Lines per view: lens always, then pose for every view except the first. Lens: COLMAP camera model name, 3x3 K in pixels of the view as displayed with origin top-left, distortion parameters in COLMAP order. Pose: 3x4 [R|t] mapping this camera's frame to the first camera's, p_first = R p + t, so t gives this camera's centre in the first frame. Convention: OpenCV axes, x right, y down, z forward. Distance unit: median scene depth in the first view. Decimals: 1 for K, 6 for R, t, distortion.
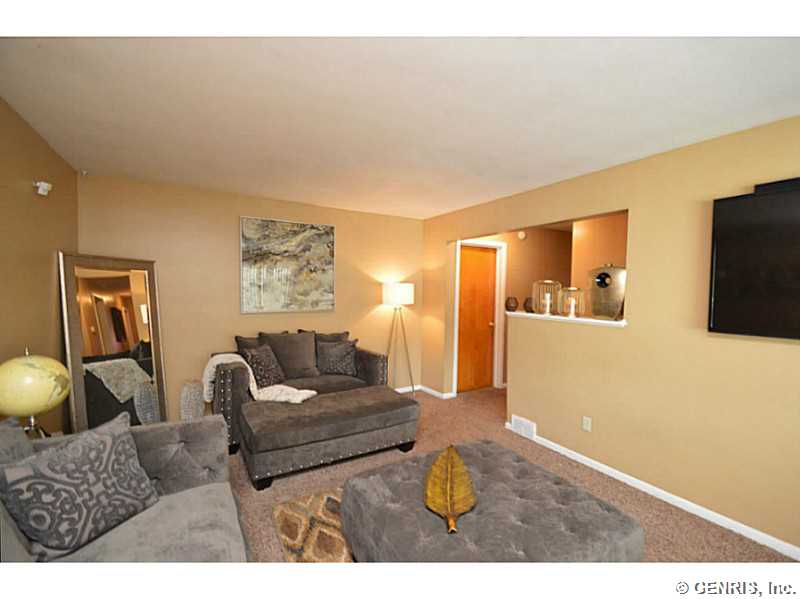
lens RADIAL K [[362.3, 0, 405.4], [0, 362.3, 303.3], [0, 0, 1]] dist [-0.002920, -0.007447]
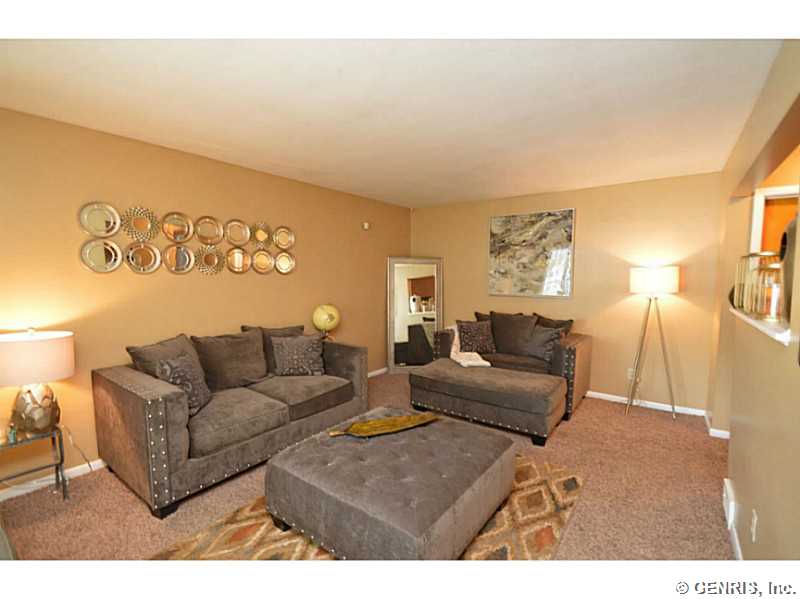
lens RADIAL K [[362.3, 0, 400.2], [0, 362.3, 299.4], [0, 0, 1]] dist [-0.002920, -0.007447]
pose [[0.371061, 0.049440, -0.927291, 0.547906], [-0.034170, 0.998632, 0.039570, 0.003069], [0.927979, 0.017002, 0.372243, 0.235410]]
